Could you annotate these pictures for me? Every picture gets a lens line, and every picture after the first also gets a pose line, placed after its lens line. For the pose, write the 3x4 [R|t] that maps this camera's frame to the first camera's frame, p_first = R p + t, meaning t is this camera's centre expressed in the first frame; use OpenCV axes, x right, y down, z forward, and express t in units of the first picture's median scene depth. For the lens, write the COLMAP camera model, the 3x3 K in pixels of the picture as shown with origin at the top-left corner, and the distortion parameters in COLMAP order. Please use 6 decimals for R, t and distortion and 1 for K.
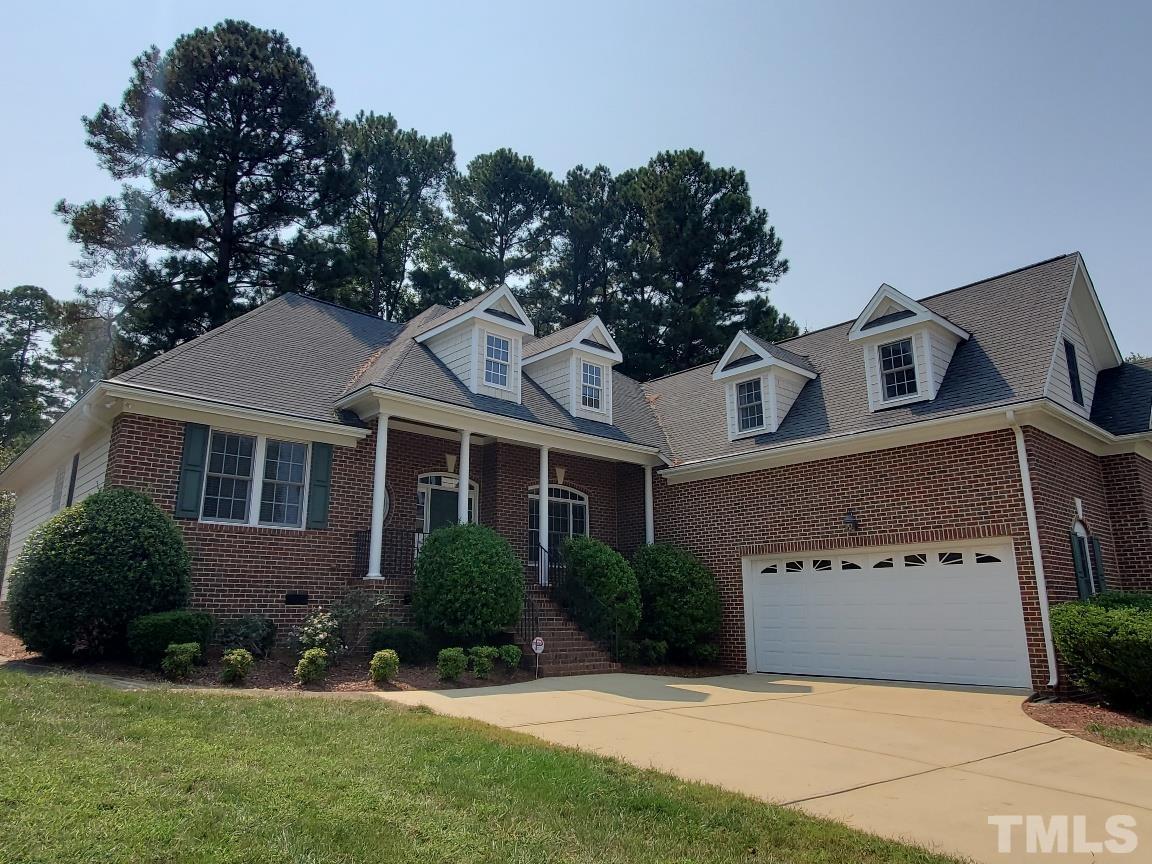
lens RADIAL K [[793.5, 0, 572.2], [0, 793.5, 427.9], [0, 0, 1]] dist [0.010595, 0.001933]
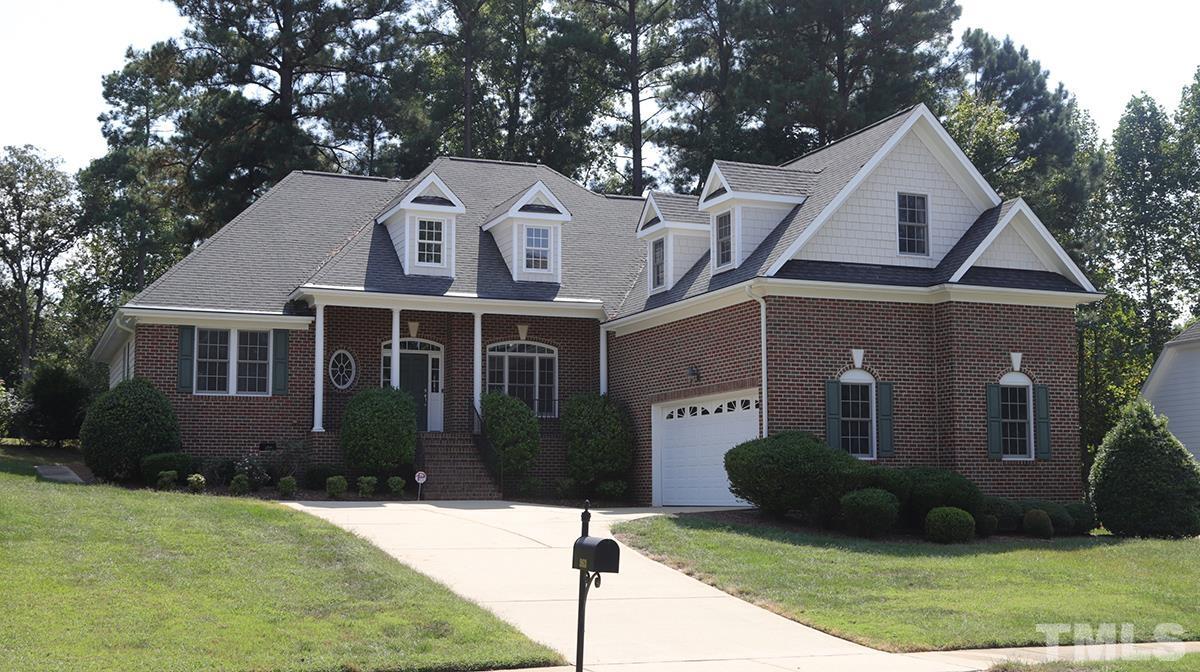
lens RADIAL K [[1552.2, 0, 601.4], [0, 1552.2, 336.4], [0, 0, 1]] dist [-0.005789, 0.000000]
pose [[0.936178, -0.040528, -0.349181, 1.089262], [0.085743, 0.989656, 0.115019, -0.221480], [0.340908, -0.137618, 0.929970, -1.213335]]
